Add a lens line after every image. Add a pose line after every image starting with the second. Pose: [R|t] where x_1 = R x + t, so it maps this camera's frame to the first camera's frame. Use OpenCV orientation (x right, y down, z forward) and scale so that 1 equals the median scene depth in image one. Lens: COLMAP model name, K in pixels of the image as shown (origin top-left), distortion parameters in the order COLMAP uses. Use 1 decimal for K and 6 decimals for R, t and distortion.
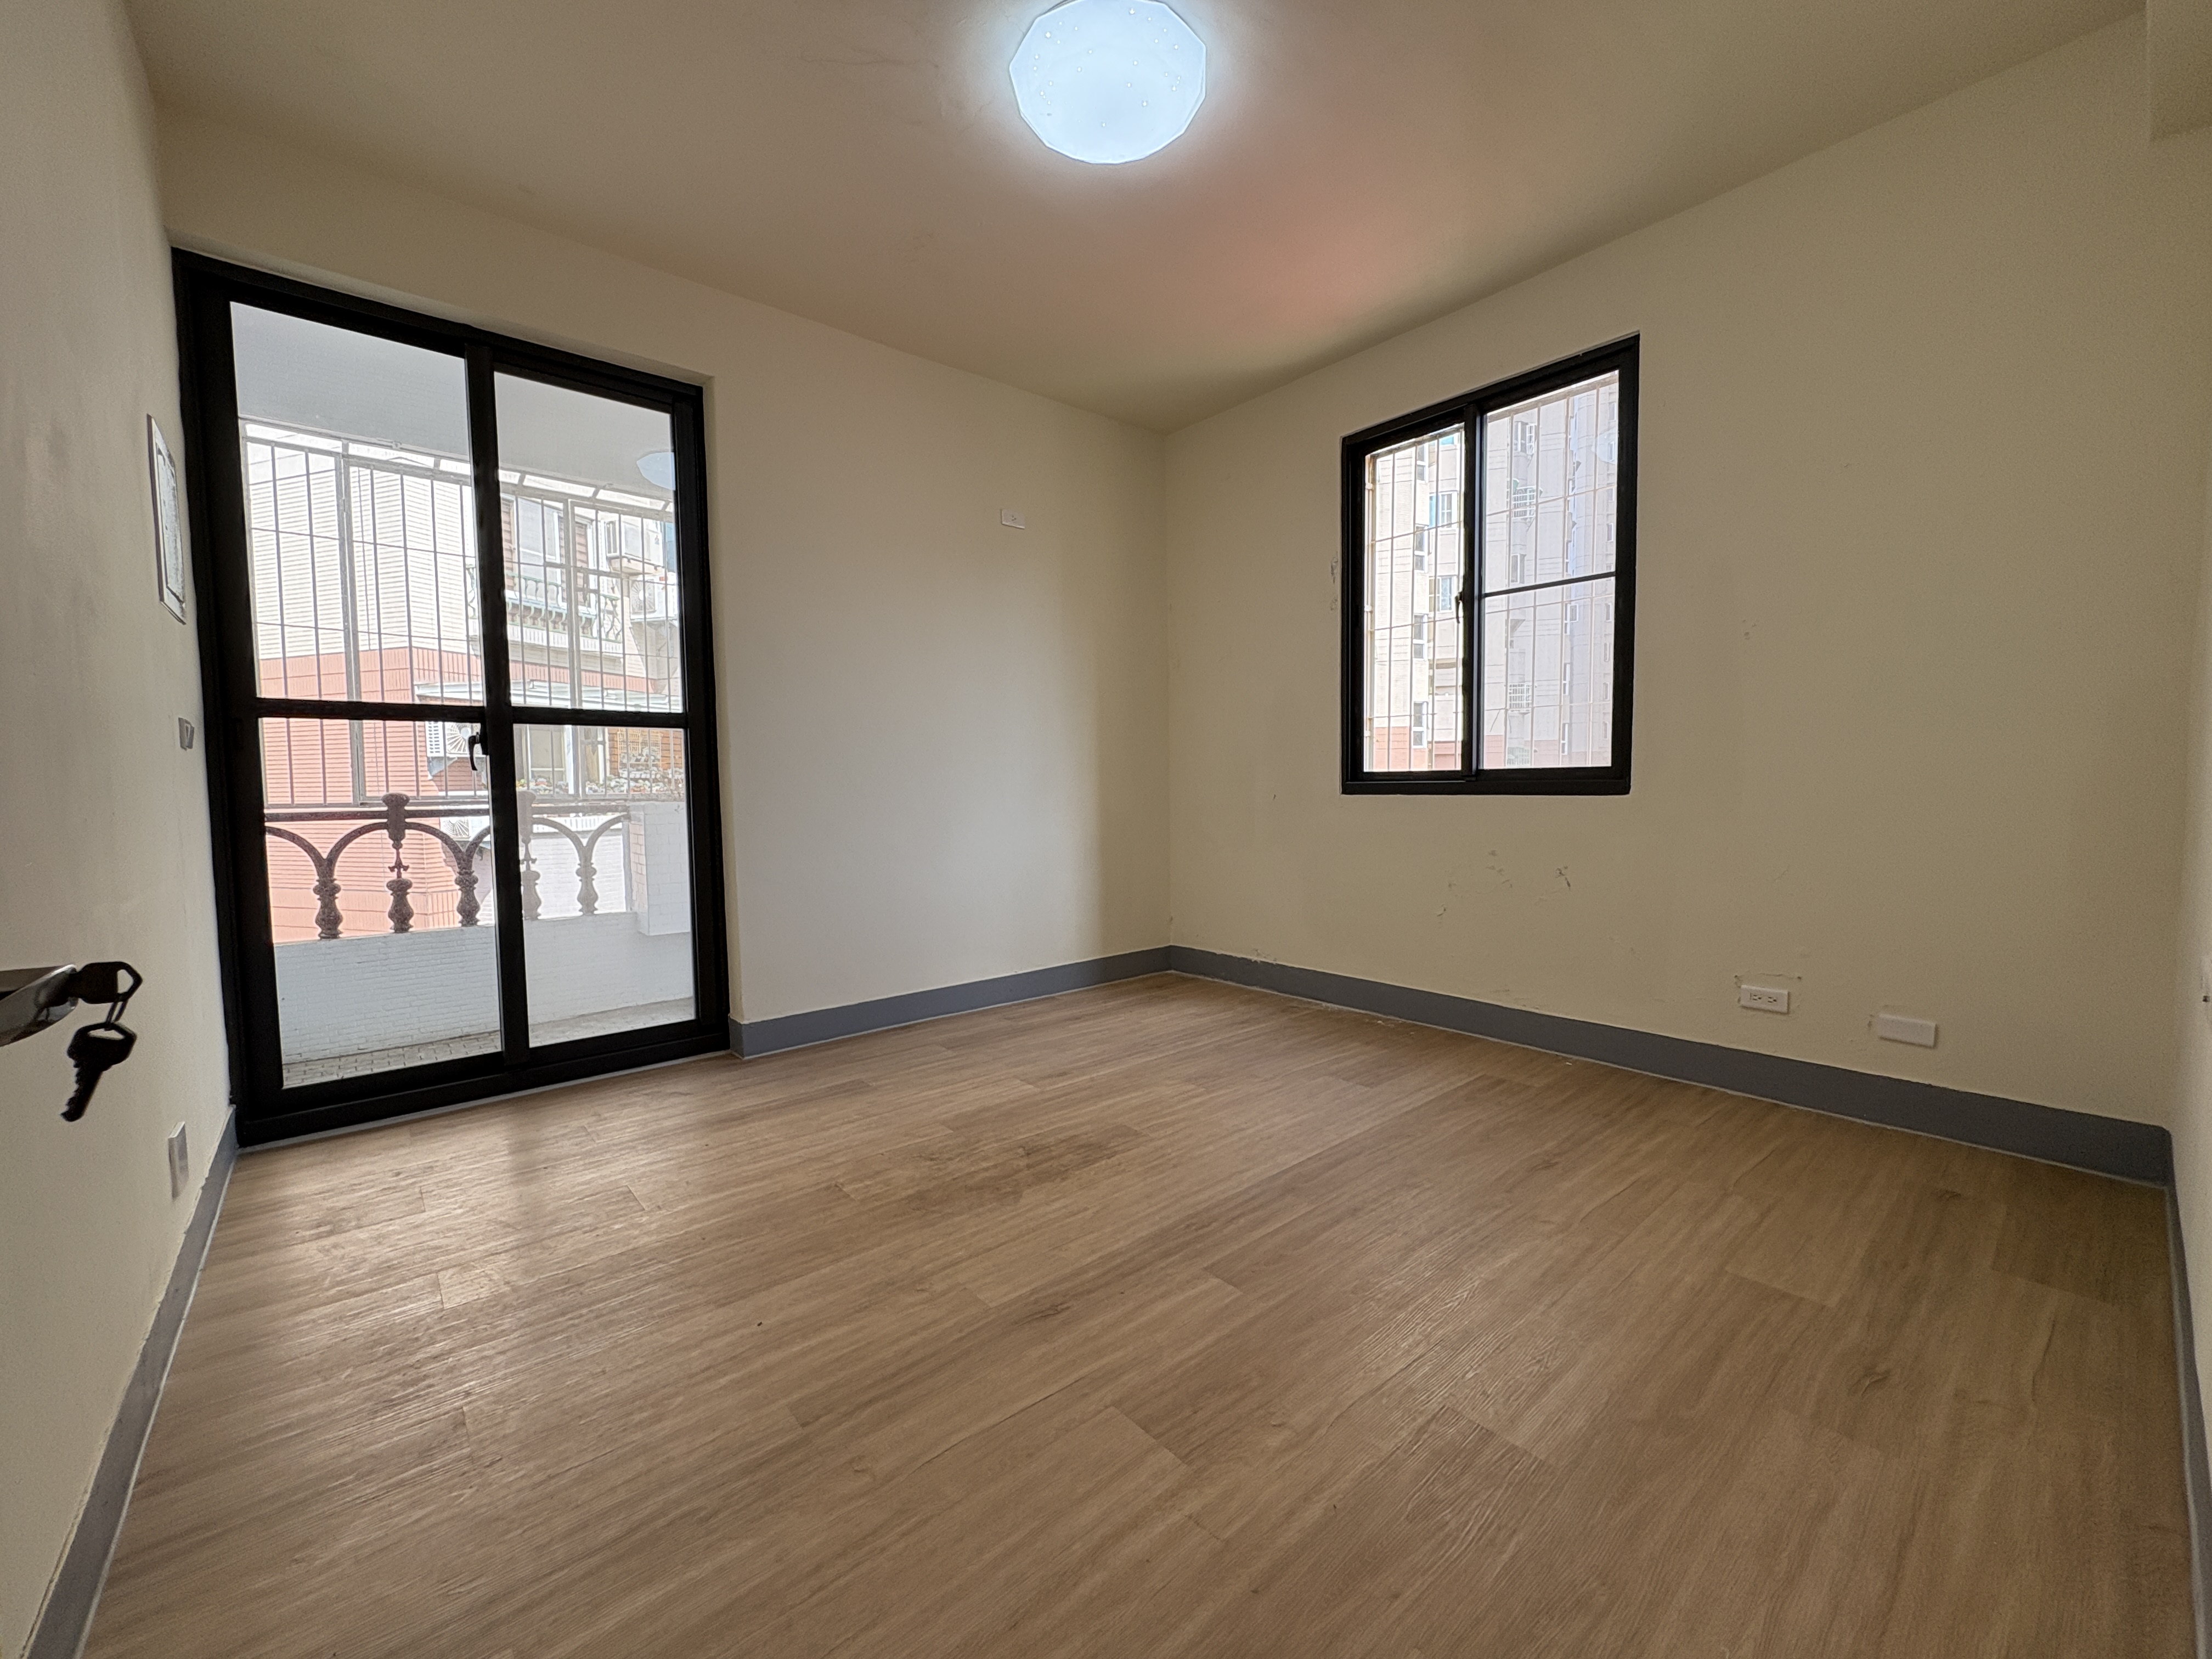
lens RADIAL K [[884.8, 0, 1111.3], [0, 884.8, 824.1], [0, 0, 1]] dist [-0.004629, 0.001510]
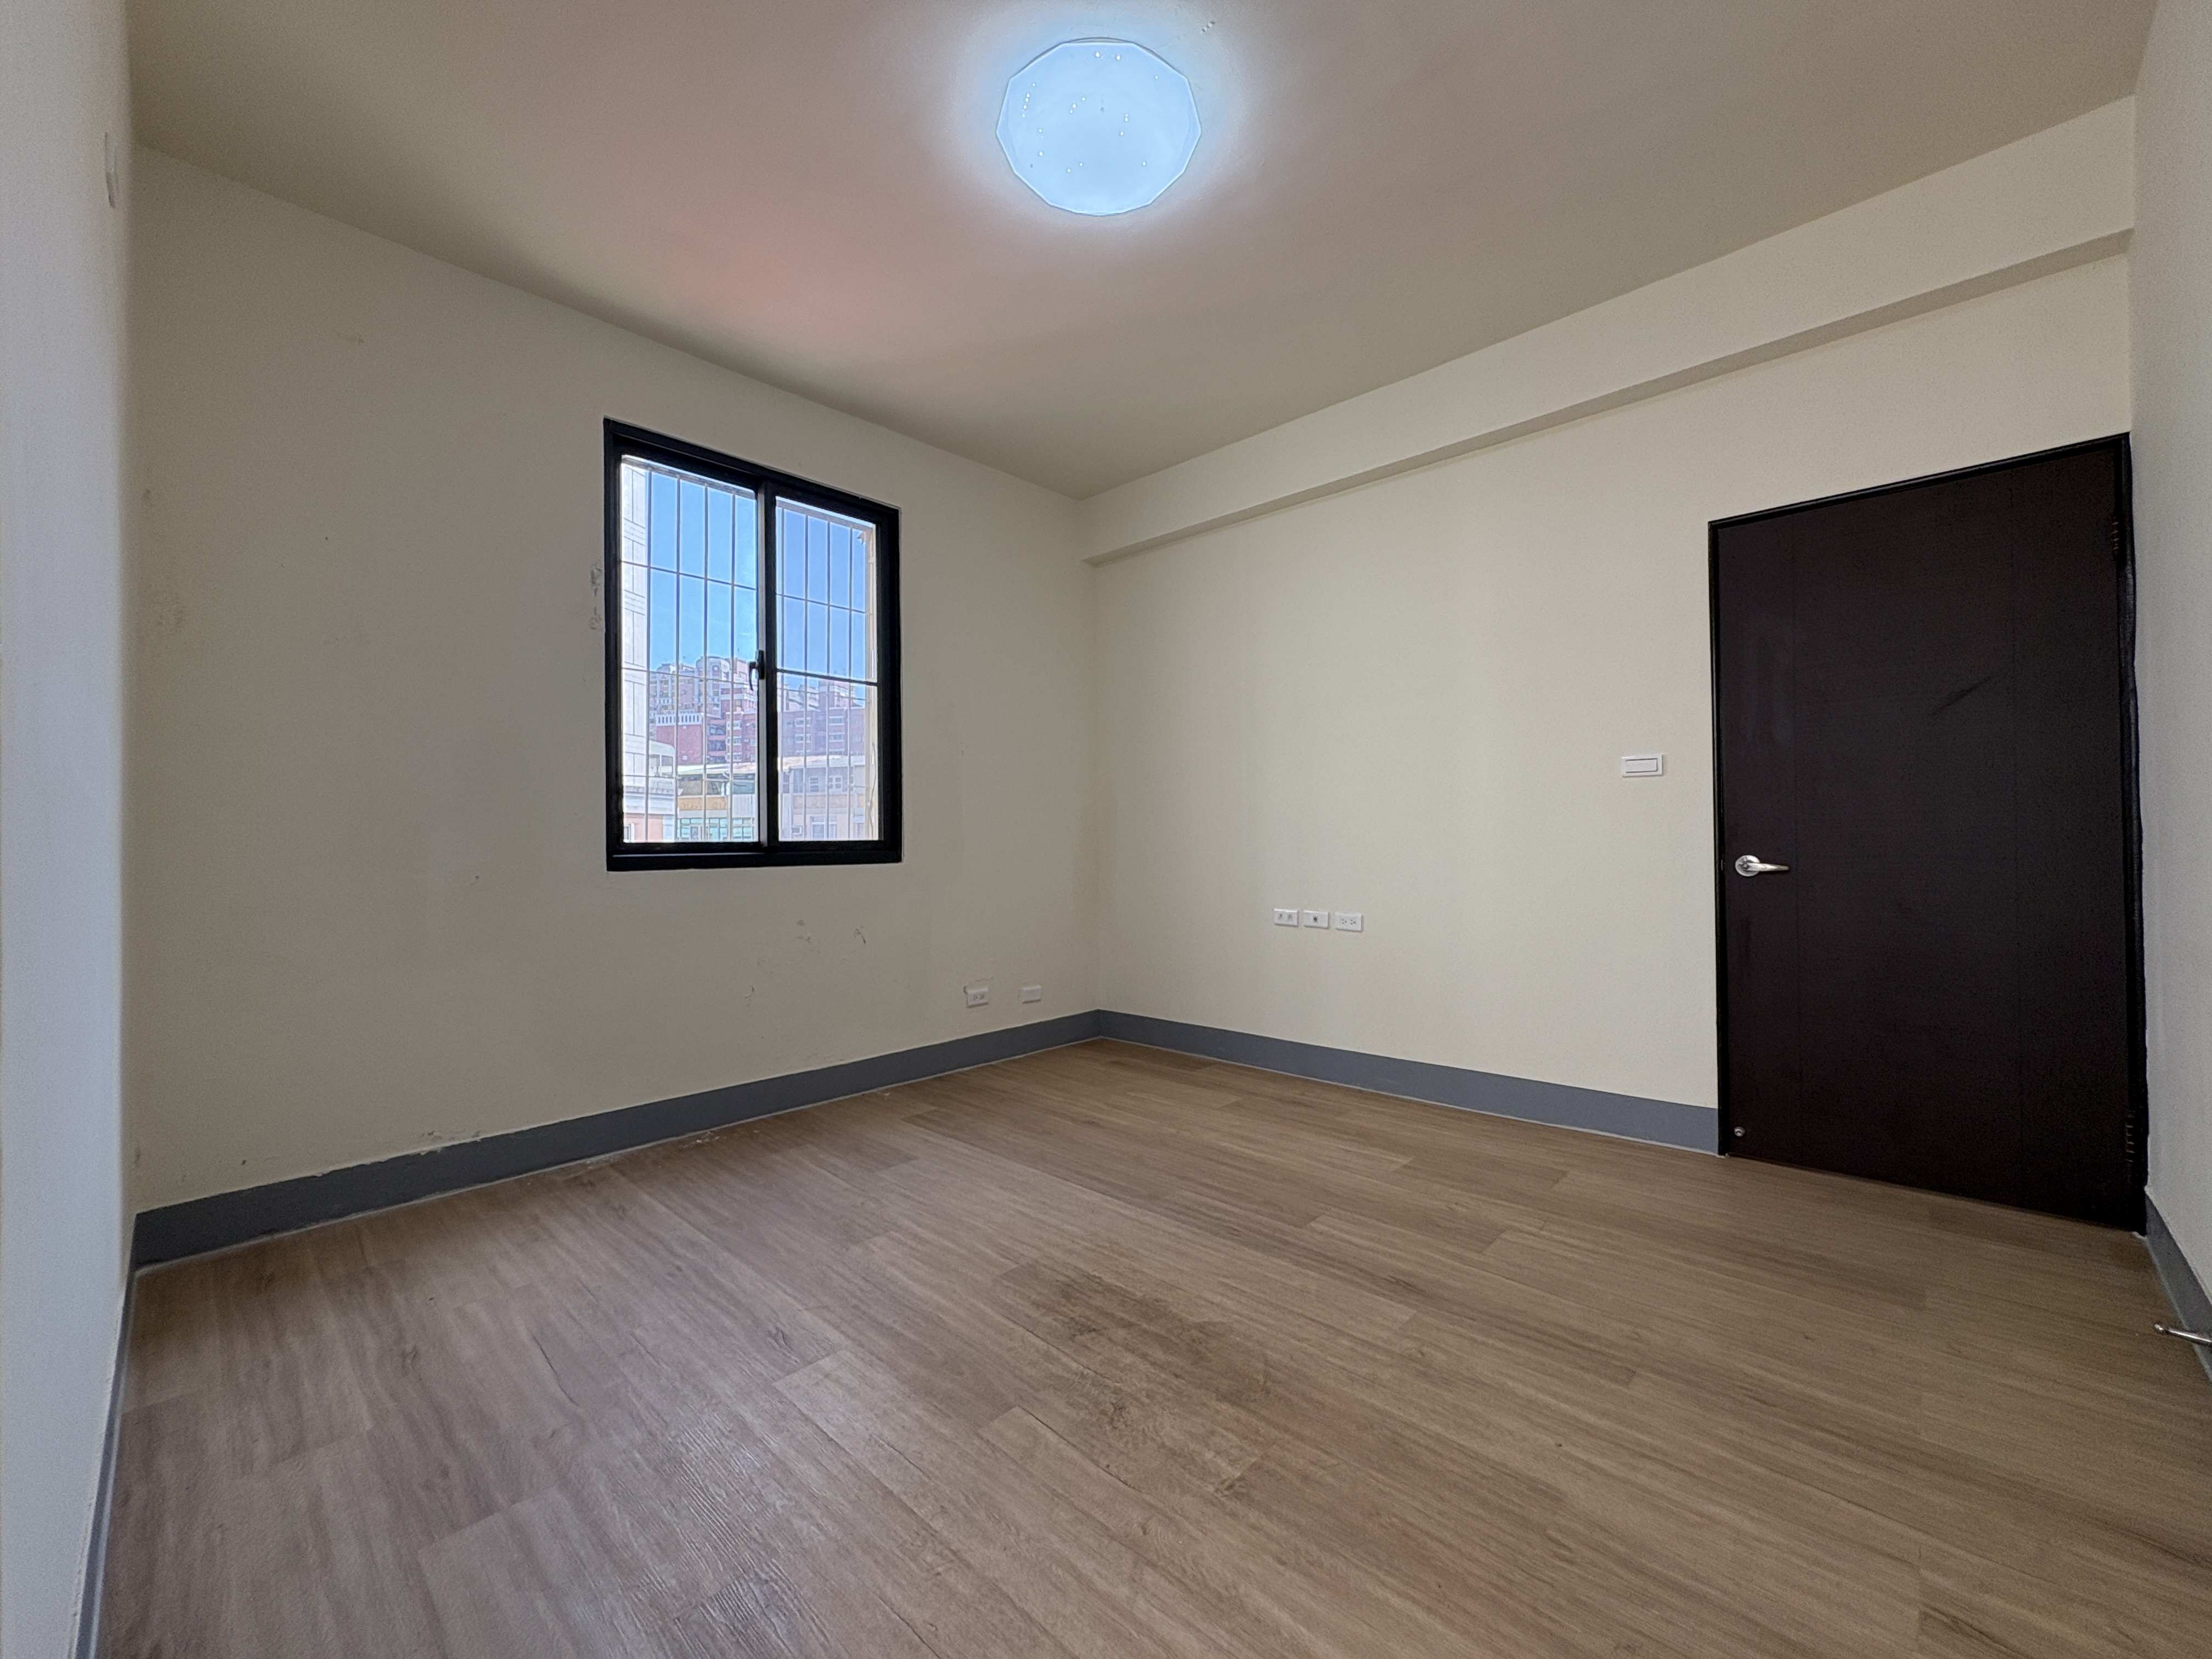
lens RADIAL K [[884.8, 0, 1102.3], [0, 884.8, 827.7], [0, 0, 1]] dist [-0.004629, 0.001510]
pose [[-0.098874, 0.030749, 0.994625, -0.748685], [0.060919, 0.997835, -0.024793, -0.036480], [-0.993234, 0.058140, -0.100533, 0.899185]]
